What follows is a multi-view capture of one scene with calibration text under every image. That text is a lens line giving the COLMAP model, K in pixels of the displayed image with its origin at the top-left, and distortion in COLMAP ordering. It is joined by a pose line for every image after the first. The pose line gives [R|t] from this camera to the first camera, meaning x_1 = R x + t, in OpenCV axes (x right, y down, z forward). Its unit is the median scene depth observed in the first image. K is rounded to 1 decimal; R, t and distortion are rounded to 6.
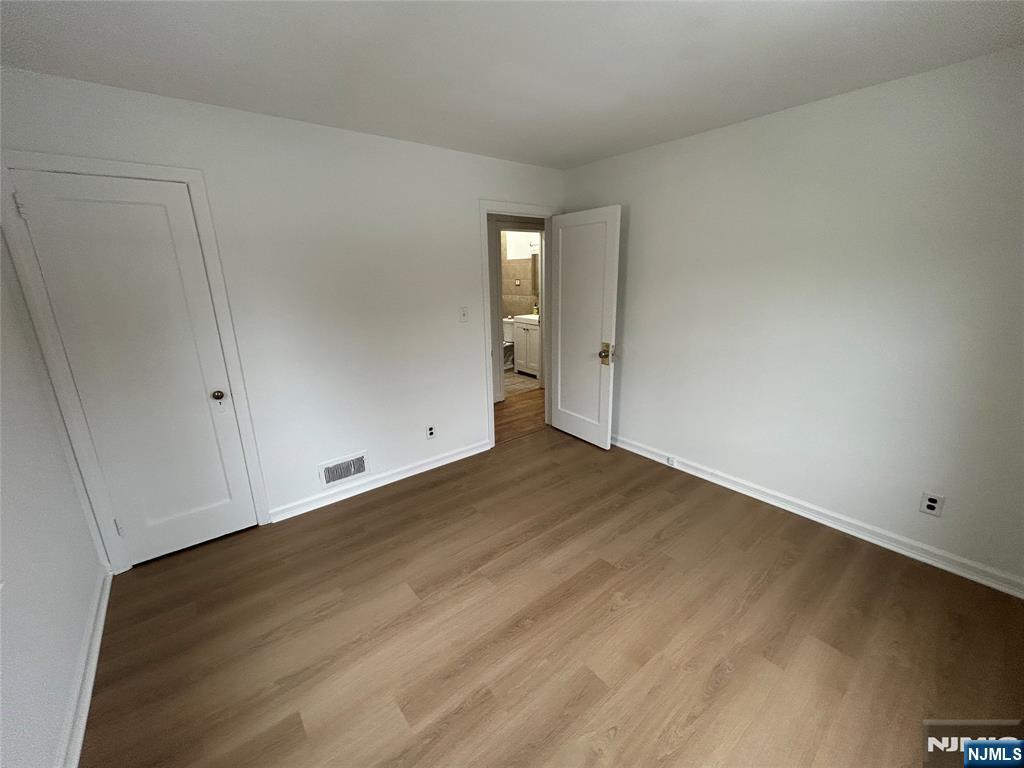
lens RADIAL K [[414.5, 0, 512.9], [0, 414.5, 381.5], [0, 0, 1]] dist [0.000137, 0.000200]
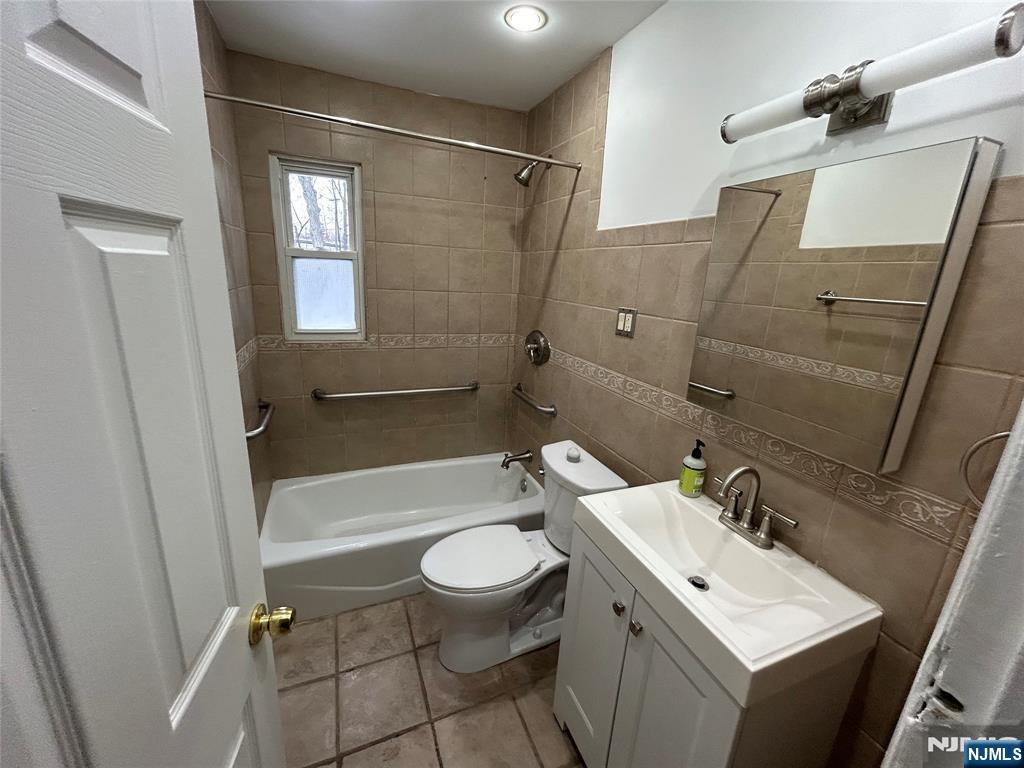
lens RADIAL K [[414.5, 0, 511.9], [0, 414.5, 383.1], [0, 0, 1]] dist [0.000137, 0.000200]
pose [[0.957630, 0.144007, -0.249414, 0.015731], [-0.147391, 0.989065, 0.005156, -0.232602], [0.247429, 0.031824, 0.968383, 0.893163]]
